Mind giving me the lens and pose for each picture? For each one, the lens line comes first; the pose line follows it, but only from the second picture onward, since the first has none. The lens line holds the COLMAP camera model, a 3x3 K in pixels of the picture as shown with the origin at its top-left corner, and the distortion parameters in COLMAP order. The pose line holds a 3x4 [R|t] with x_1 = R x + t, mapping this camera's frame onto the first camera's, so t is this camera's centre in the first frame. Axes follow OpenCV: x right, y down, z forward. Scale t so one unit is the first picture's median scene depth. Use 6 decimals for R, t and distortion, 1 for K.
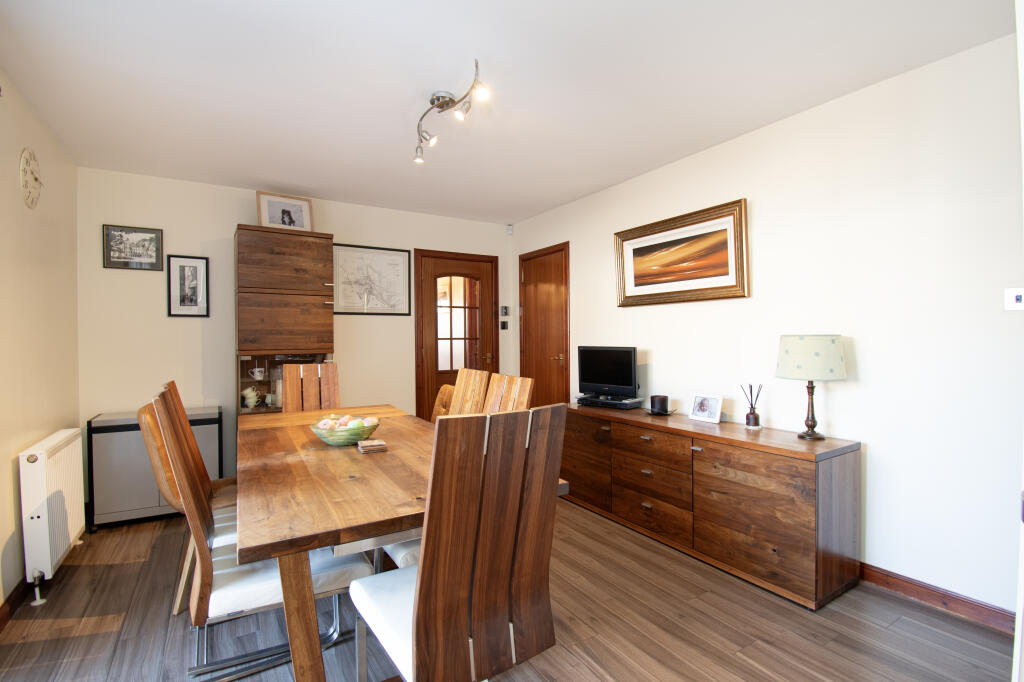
lens RADIAL K [[482.7, 0, 511.5], [0, 482.7, 345.8], [0, 0, 1]] dist [-0.012906, -0.001576]
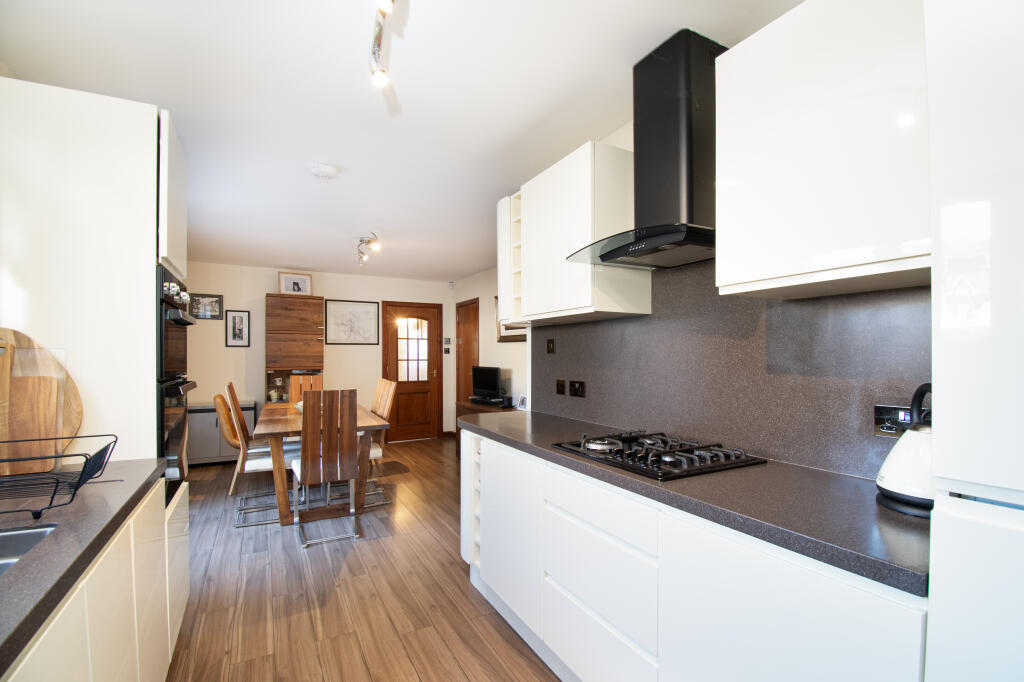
lens RADIAL K [[459.7, 0, 509.0], [0, 459.7, 359.9], [0, 0, 1]] dist [0.009124, -0.000886]
pose [[0.998159, 0.008589, -0.060047, 0.360725], [-0.008584, 0.999963, 0.000340, -0.023206], [0.060048, 0.000176, 0.998195, -0.537284]]
